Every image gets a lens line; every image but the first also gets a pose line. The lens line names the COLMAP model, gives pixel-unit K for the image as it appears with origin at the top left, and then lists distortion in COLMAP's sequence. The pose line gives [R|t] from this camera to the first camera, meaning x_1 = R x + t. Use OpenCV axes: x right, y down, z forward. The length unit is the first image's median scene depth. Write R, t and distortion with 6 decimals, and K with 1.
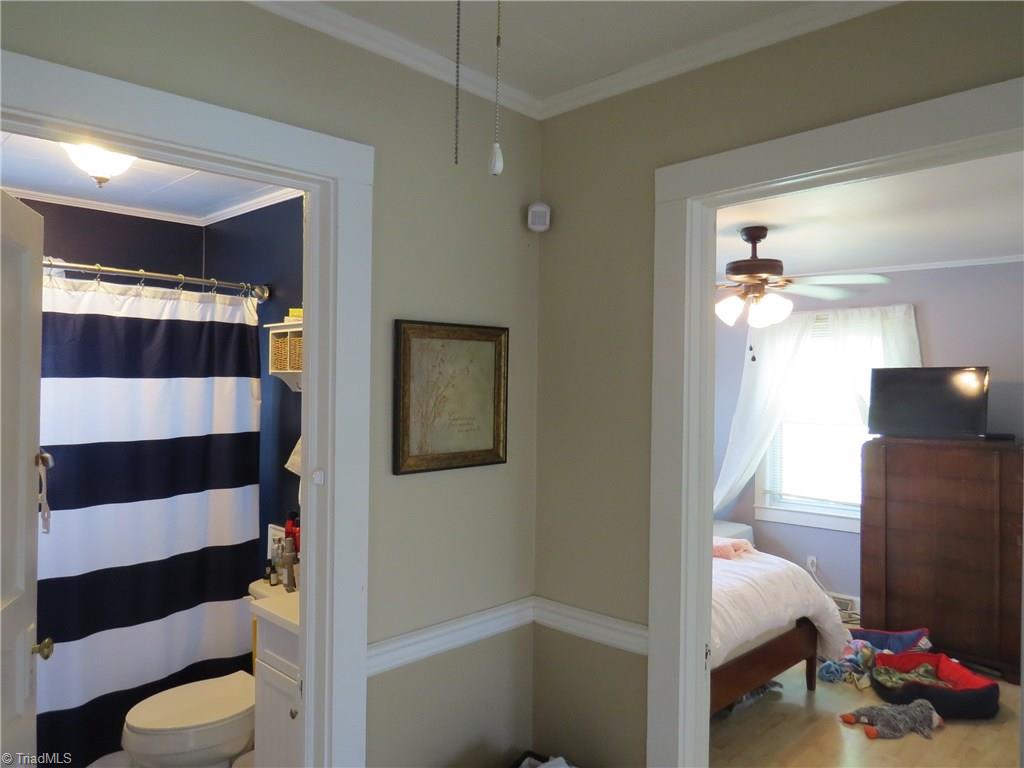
lens RADIAL K [[732.9, 0, 510.8], [0, 732.9, 384.1], [0, 0, 1]] dist [-0.020914, -0.003031]
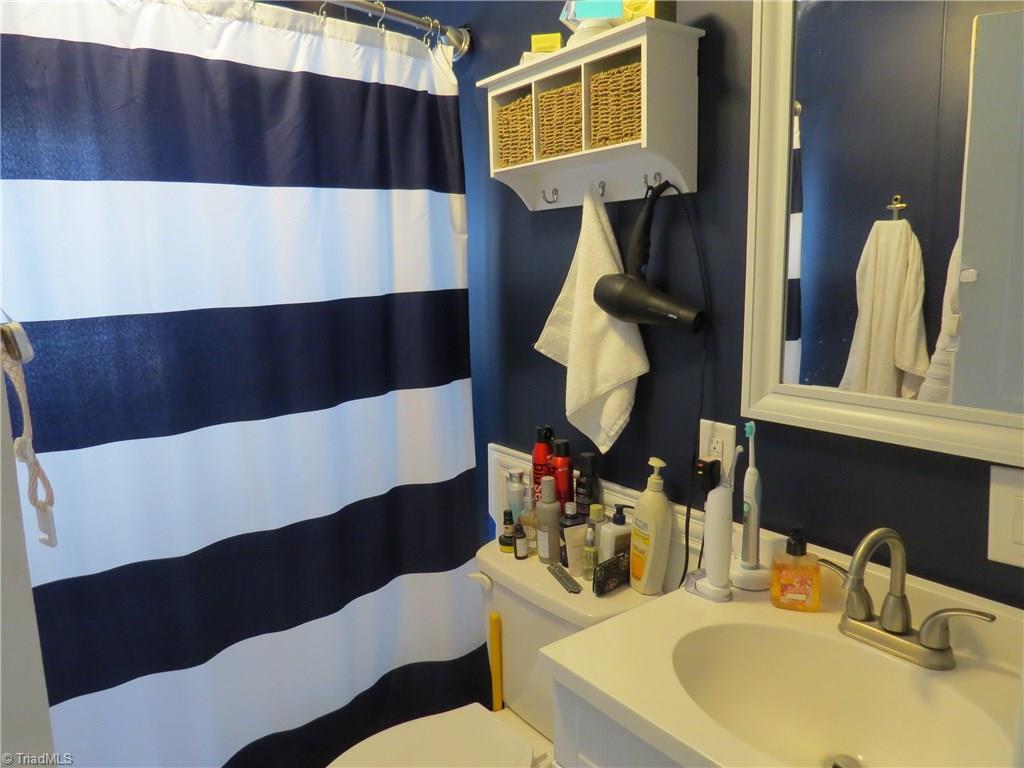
lens RADIAL K [[732.9, 0, 511.9], [0, 732.9, 381.6], [0, 0, 1]] dist [-0.020914, -0.003031]
pose [[0.986995, -0.014315, -0.160112, -0.216682], [0.039571, 0.987013, 0.155689, 0.048494], [0.155804, -0.160000, 0.974744, 0.425824]]
